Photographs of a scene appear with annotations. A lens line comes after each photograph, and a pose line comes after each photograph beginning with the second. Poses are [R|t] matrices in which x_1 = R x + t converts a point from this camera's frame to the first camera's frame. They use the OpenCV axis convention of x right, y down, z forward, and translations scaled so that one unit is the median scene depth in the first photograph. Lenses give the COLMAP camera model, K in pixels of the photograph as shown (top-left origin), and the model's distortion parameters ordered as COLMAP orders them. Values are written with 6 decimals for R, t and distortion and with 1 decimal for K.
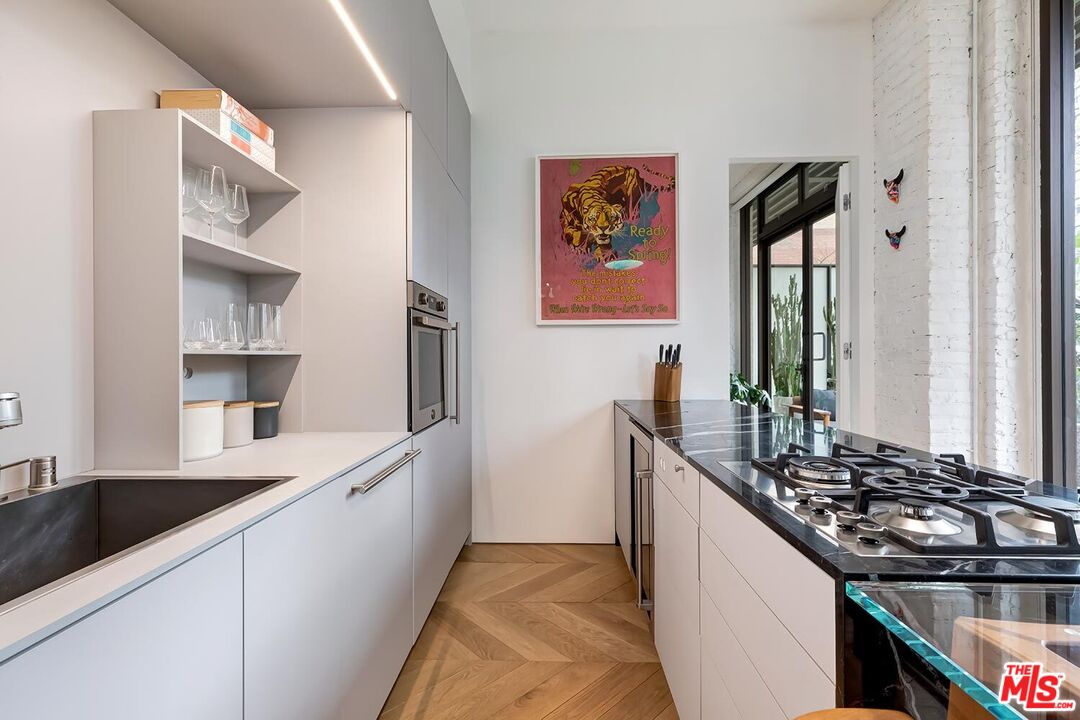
lens RADIAL K [[481.9, 0, 537.8], [0, 481.9, 354.0], [0, 0, 1]] dist [0.004573, -0.000386]
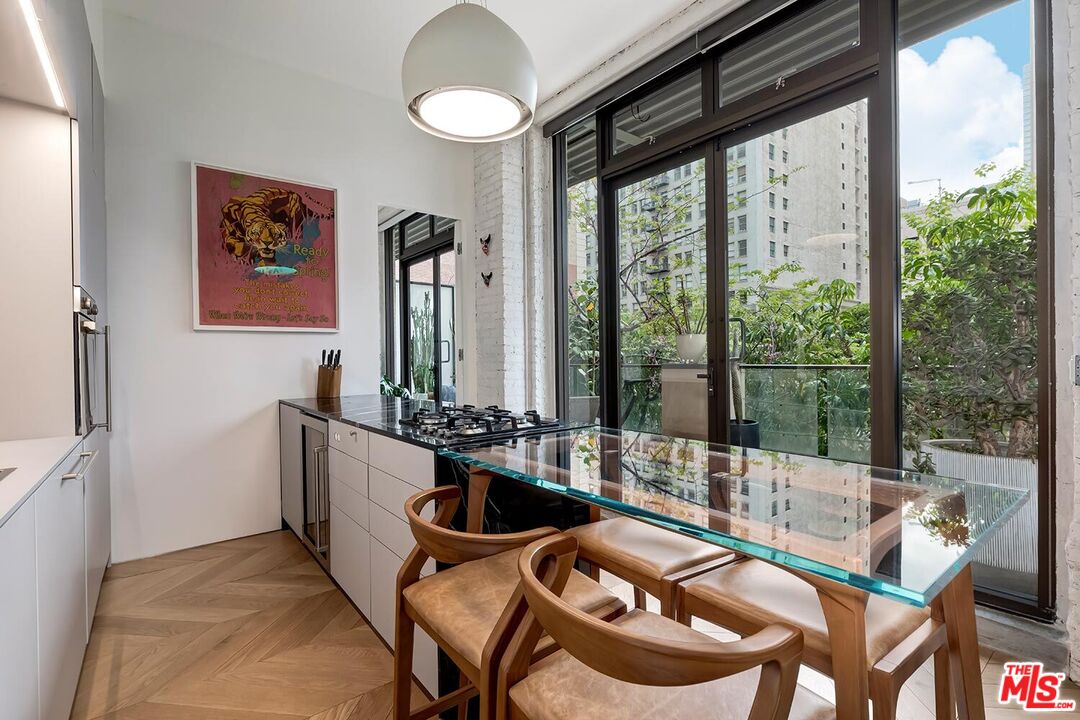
lens RADIAL K [[495.6, 0, 534.1], [0, 495.6, 357.7], [0, 0, 1]] dist [-0.002903, 0.000272]
pose [[0.769080, -0.006391, 0.639121, -0.123377], [0.007361, 0.999972, 0.001141, 0.002017], [-0.639110, 0.003827, 0.769106, -0.261350]]
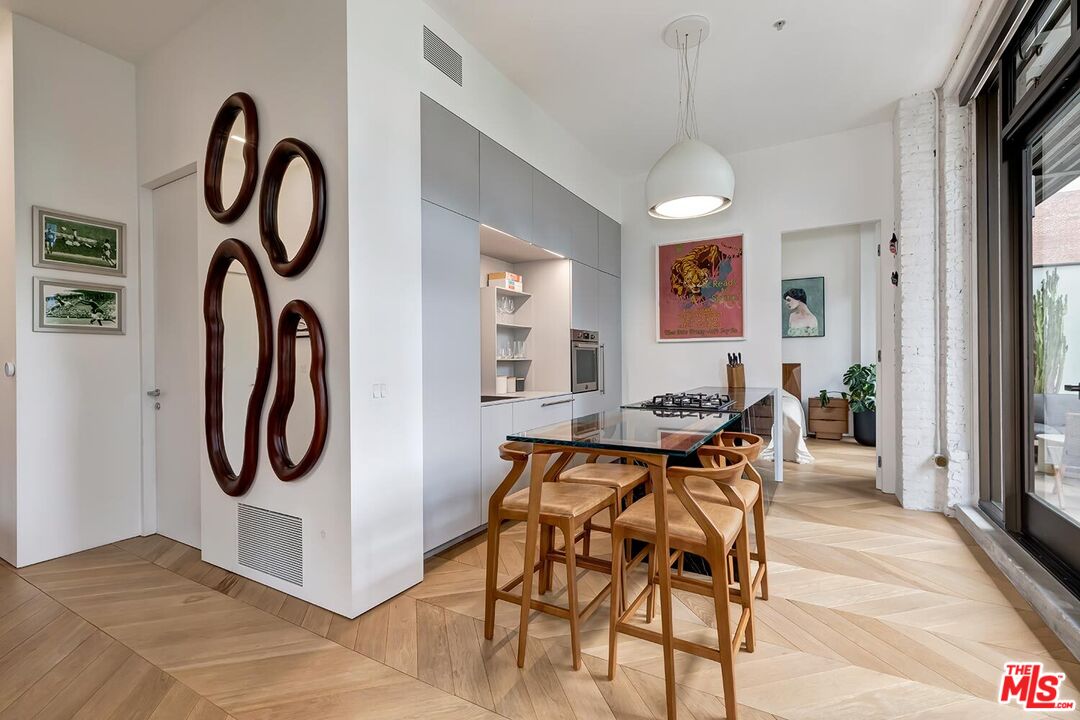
lens RADIAL K [[481.9, 0, 539.7], [0, 481.9, 358.6], [0, 0, 1]] dist [0.004573, -0.000386]
pose [[0.883258, -0.003753, -0.468873, 0.461796], [0.004627, 0.999989, 0.000712, -0.004991], [0.468865, -0.002799, 0.883265, -0.767193]]
